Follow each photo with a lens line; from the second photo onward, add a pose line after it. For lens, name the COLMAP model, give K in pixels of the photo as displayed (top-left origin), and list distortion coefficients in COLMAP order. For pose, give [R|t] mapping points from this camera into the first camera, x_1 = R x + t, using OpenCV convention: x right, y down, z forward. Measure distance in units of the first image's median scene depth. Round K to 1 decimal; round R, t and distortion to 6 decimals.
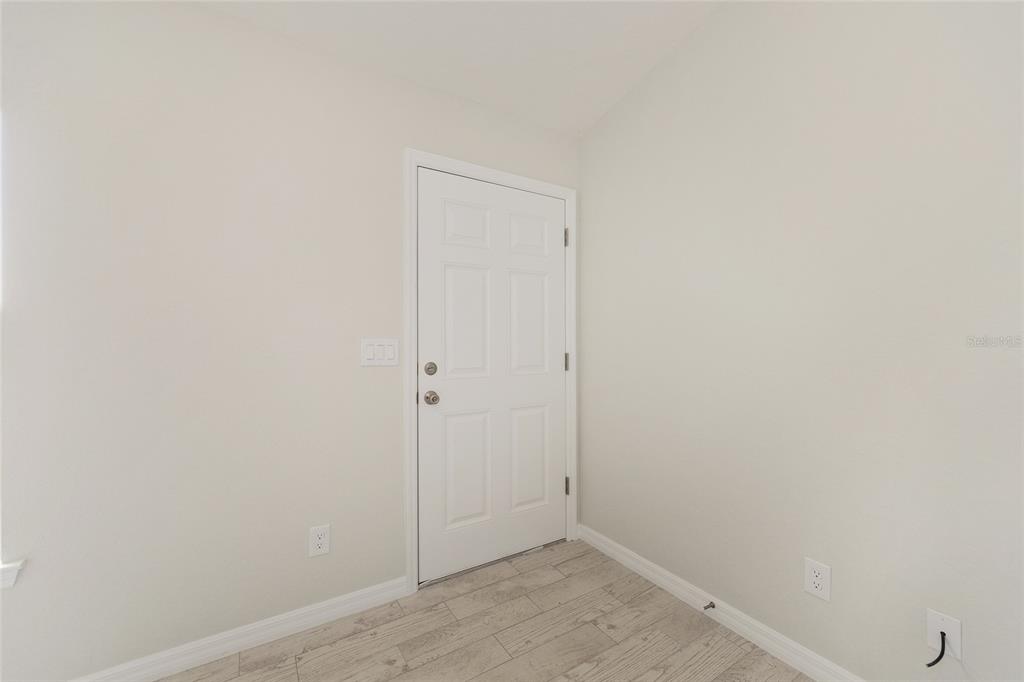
lens RADIAL K [[410.6, 0, 513.6], [0, 410.6, 344.6], [0, 0, 1]] dist [-0.002936, 0.001430]
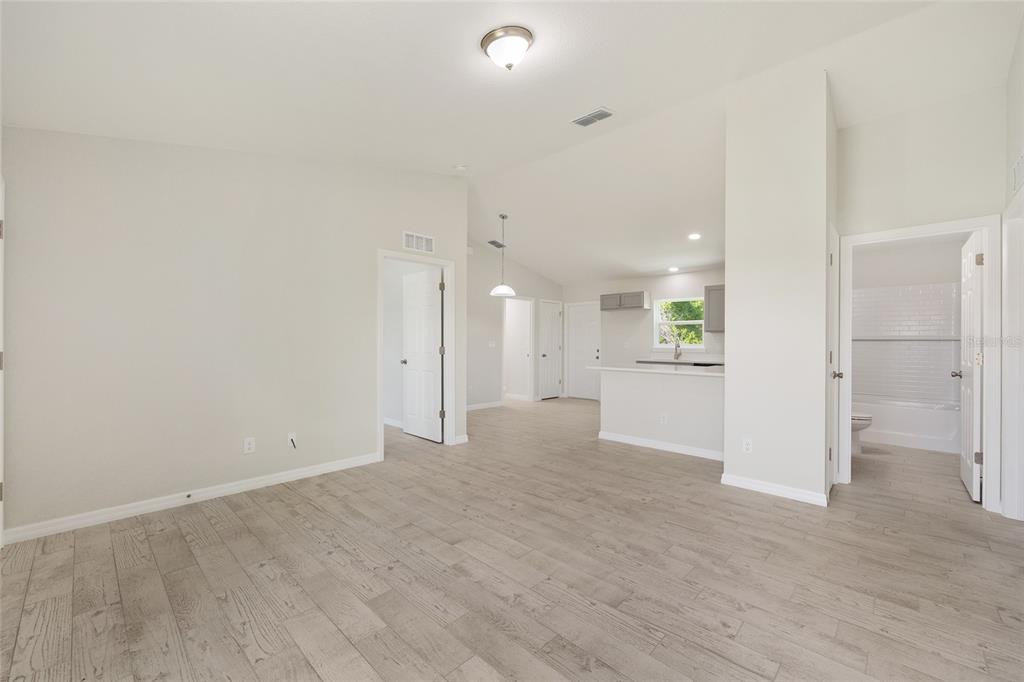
lens RADIAL K [[410.6, 0, 508.3], [0, 410.6, 342.3], [0, 0, 1]] dist [-0.002936, 0.001430]
pose [[-0.235705, 0.001587, 0.971823, -1.322705], [0.000105, 0.999999, -0.001608, -0.000180], [-0.971825, -0.000277, -0.235705, 0.101642]]
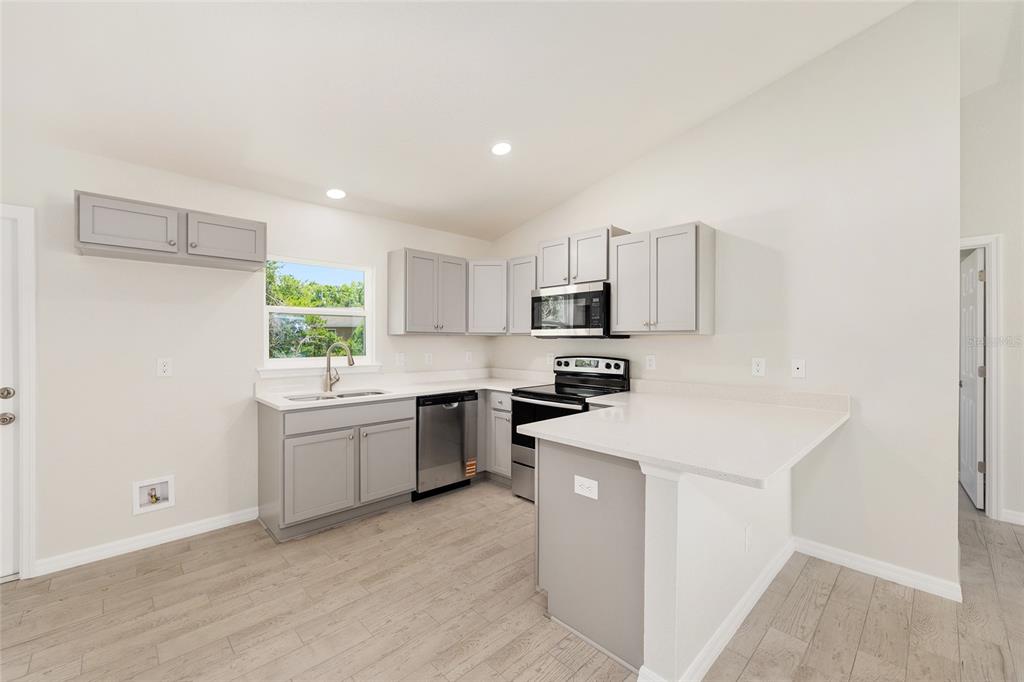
lens RADIAL K [[410.6, 0, 511.2], [0, 410.6, 339.6], [0, 0, 1]] dist [-0.002936, 0.001430]
pose [[-0.978421, 0.000426, -0.206623, 1.502878], [-0.000856, 0.999981, 0.006113, -0.077688], [0.206622, 0.006158, -0.978401, -0.413476]]
